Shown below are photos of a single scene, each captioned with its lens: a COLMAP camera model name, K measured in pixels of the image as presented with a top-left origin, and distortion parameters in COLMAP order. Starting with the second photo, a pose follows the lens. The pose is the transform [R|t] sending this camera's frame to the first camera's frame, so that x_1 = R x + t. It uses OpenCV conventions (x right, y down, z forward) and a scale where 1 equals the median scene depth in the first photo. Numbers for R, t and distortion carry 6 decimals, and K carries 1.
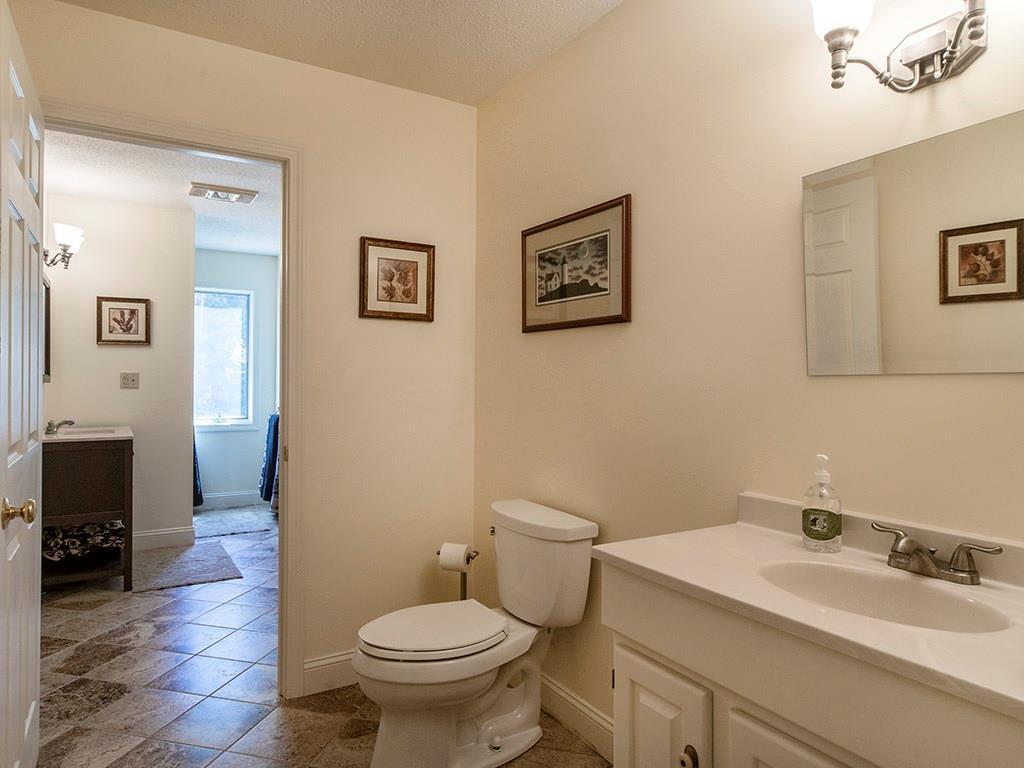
lens RADIAL K [[654.7, 0, 510.3], [0, 654.7, 380.1], [0, 0, 1]] dist [0.028009, 0.005858]
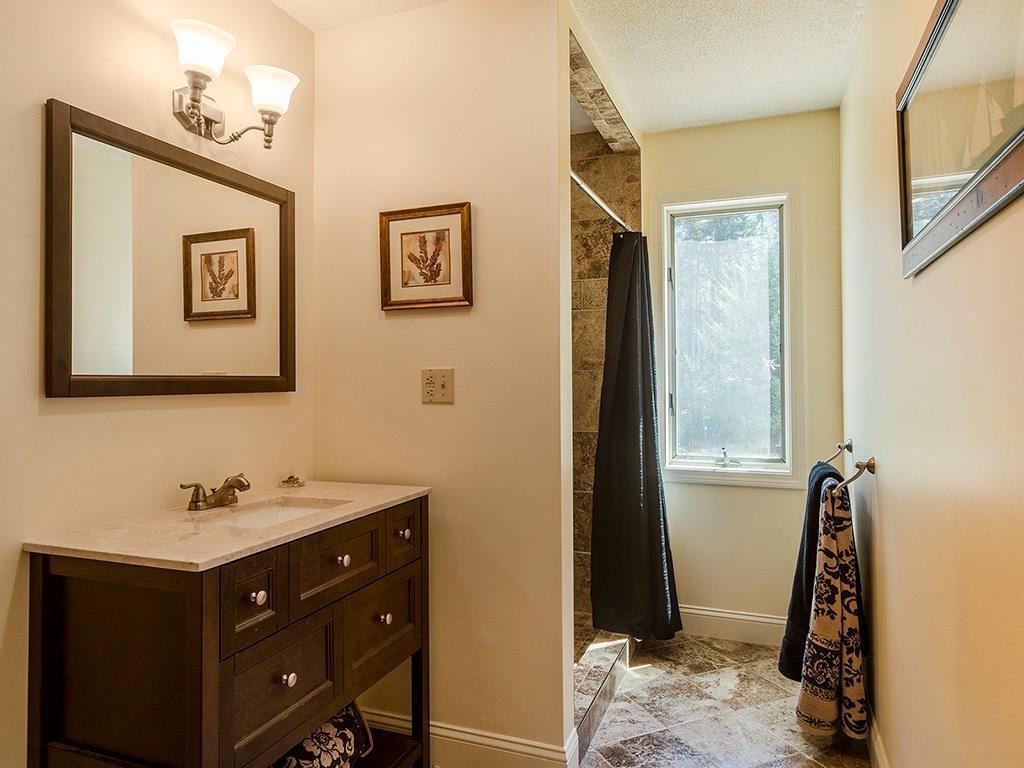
lens RADIAL K [[654.7, 0, 510.5], [0, 654.7, 380.6], [0, 0, 1]] dist [0.028009, 0.005858]
pose [[0.593682, -0.002429, -0.804696, -0.179096], [0.003455, 0.999994, -0.000469, -0.003249], [0.804692, -0.002502, 0.593687, 0.770645]]
